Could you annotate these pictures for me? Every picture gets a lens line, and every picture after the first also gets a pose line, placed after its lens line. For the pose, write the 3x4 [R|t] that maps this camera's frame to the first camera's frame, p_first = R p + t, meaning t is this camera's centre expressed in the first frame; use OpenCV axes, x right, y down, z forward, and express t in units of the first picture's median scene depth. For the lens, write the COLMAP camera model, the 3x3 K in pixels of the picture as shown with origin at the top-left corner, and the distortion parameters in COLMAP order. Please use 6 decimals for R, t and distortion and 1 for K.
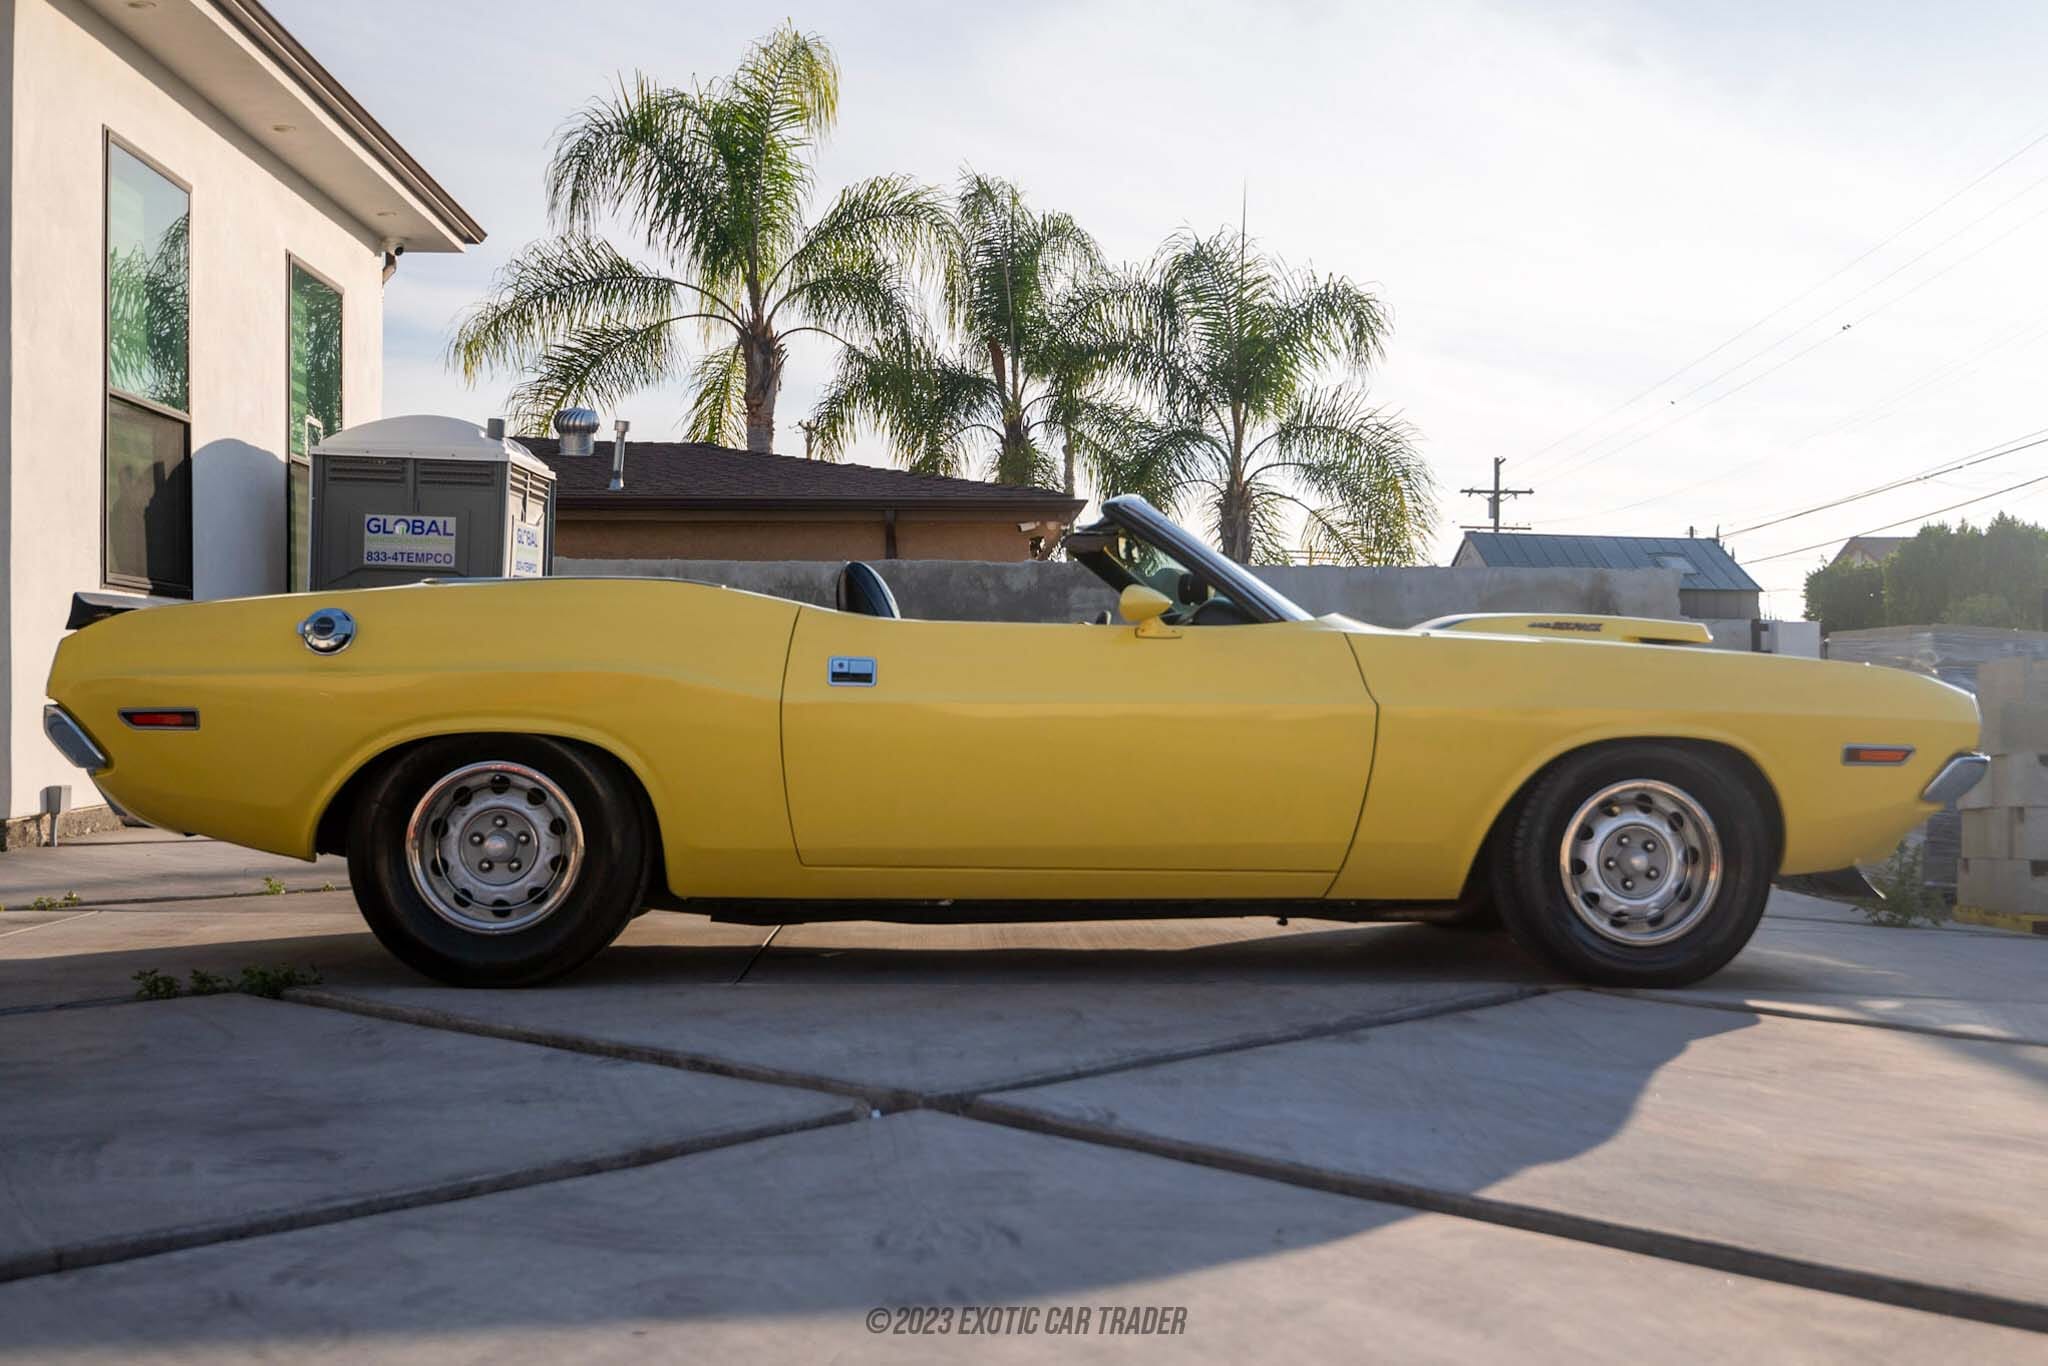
lens RADIAL K [[1867.0, 0, 1024.0], [0, 1867.0, 683.0], [0, 0, 1]] dist [-0.006012, -0.003579]
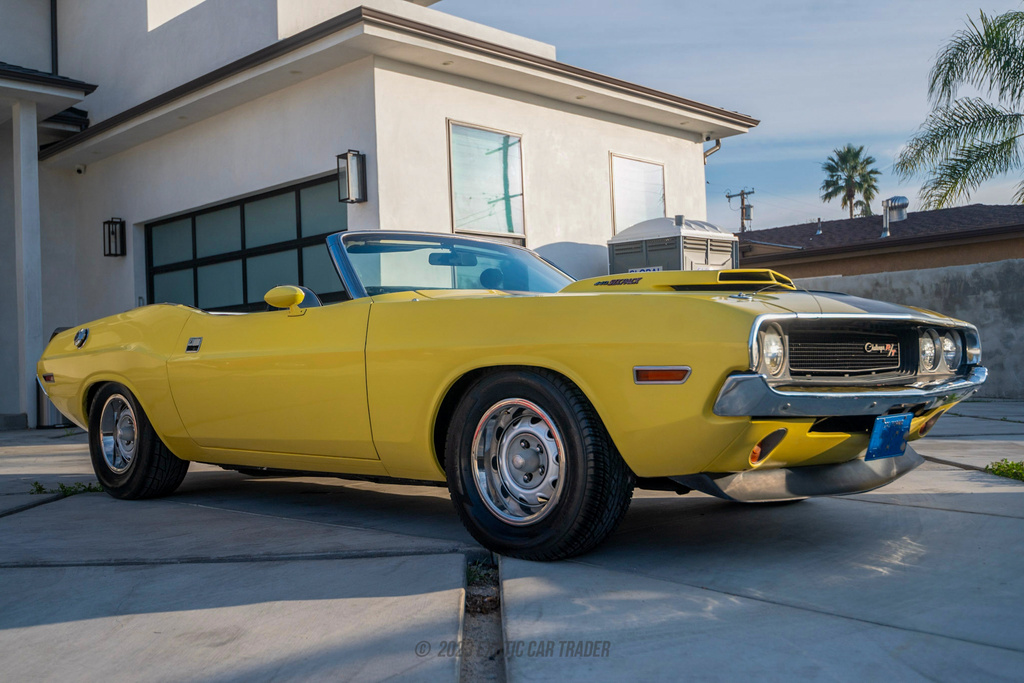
lens RADIAL K [[893.7, 0, 512.0], [0, 893.7, 341.5], [0, 0, 1]] dist [0.051456, 0.000808]
pose [[0.748945, -0.051649, -0.660616, 0.094958], [0.048790, 0.998550, -0.022757, 0.003377], [0.660834, -0.015188, 0.750379, 0.066990]]
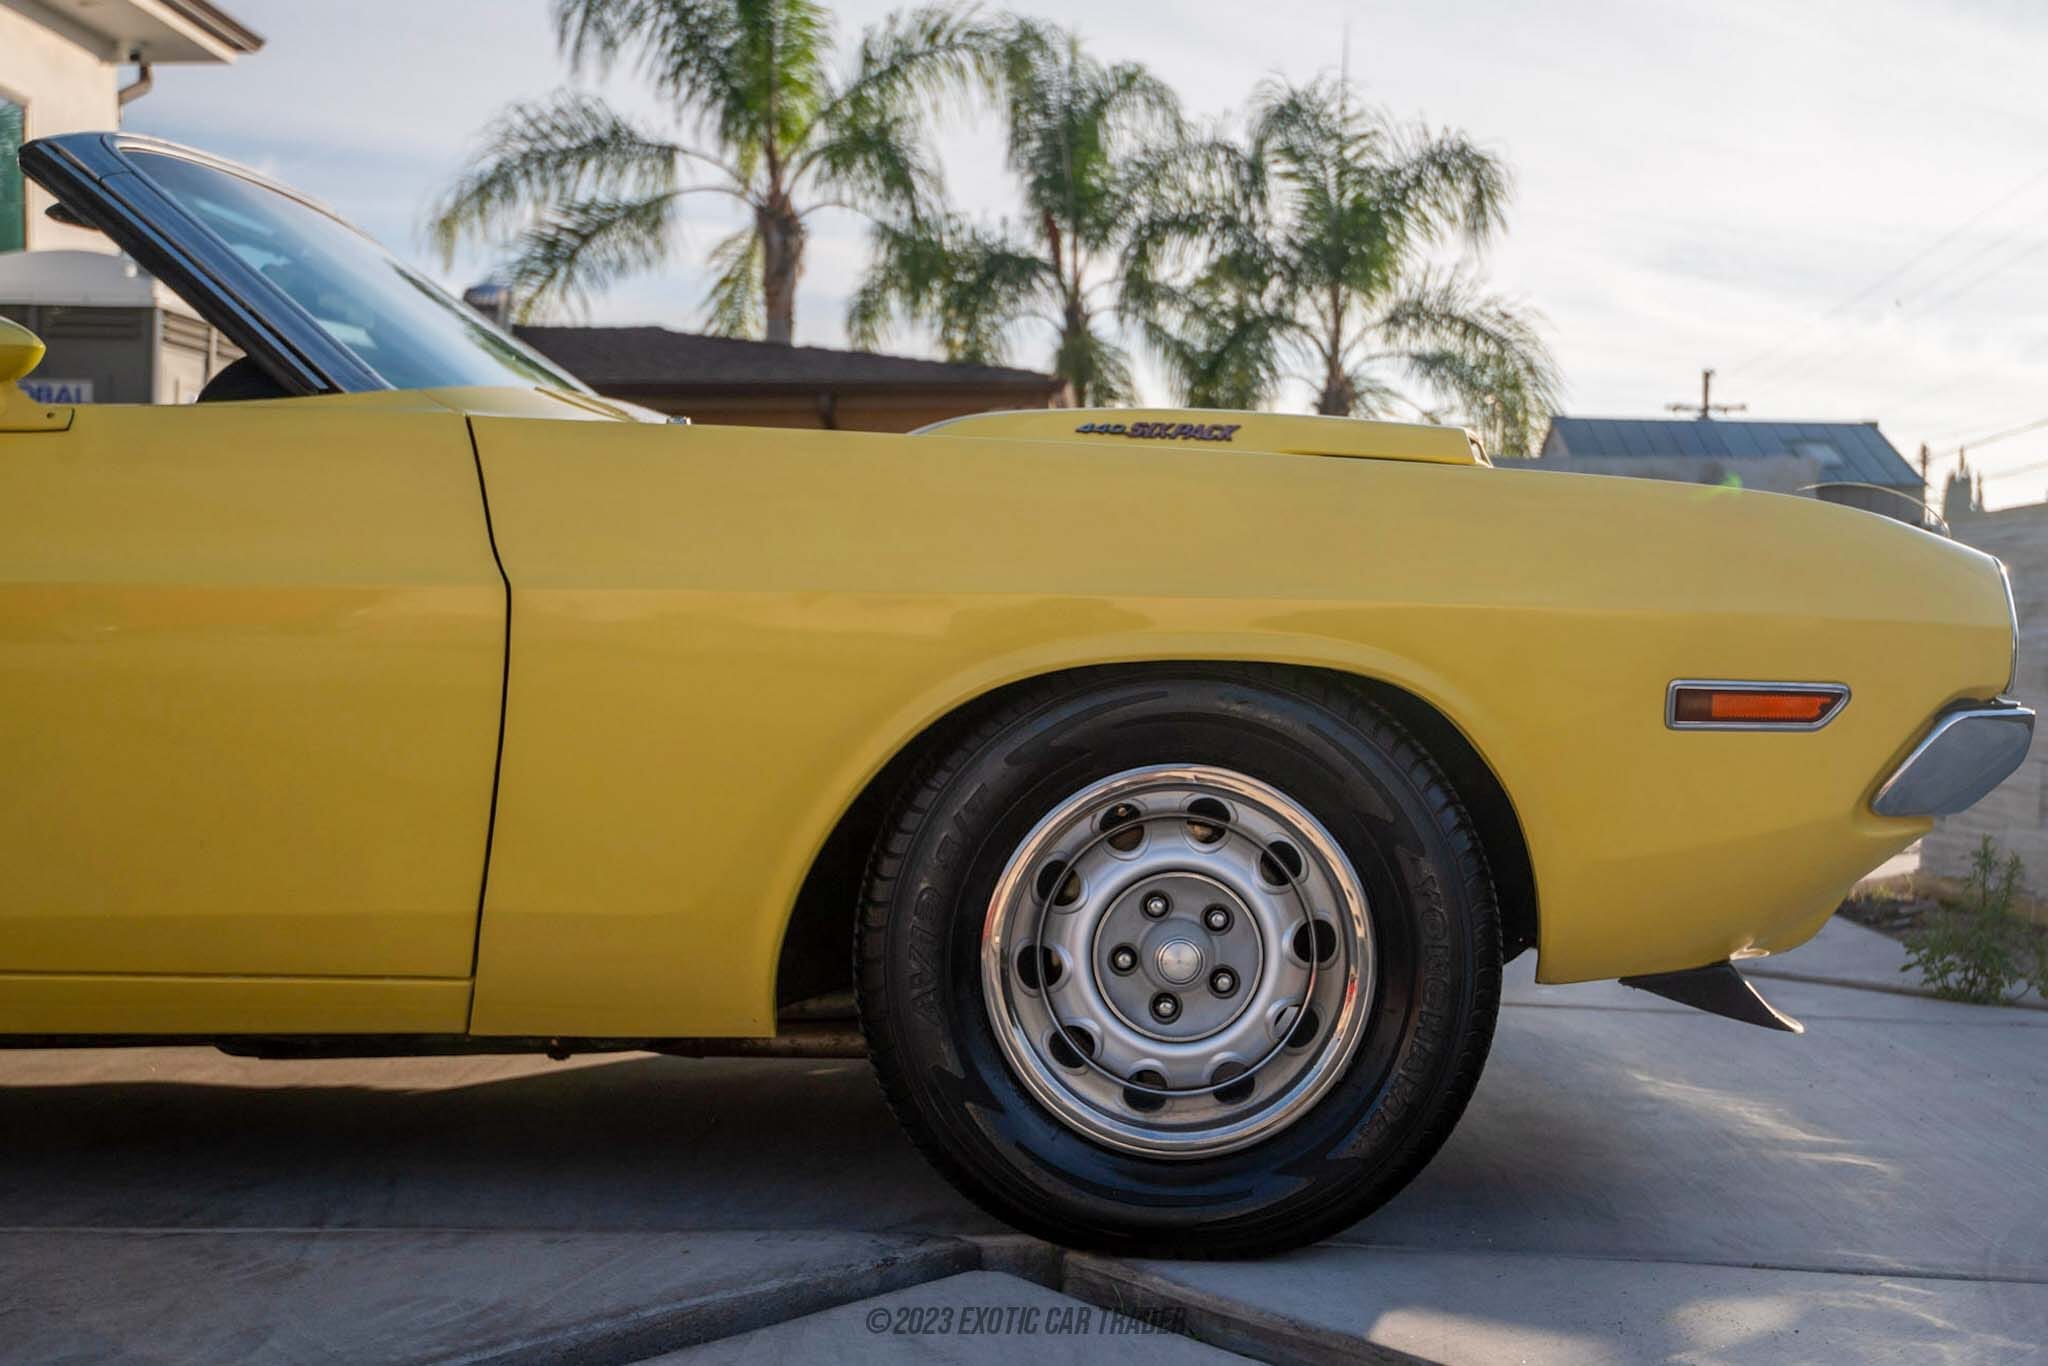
lens RADIAL K [[2151.7, 0, 1024.0], [0, 2151.7, 683.0], [0, 0, 1]] dist [0.023185, -0.010594]
pose [[0.999308, -0.003799, -0.037010, 0.039743], [0.004934, 0.999519, 0.030612, 0.002360], [0.036876, -0.030774, 0.998846, 0.065276]]
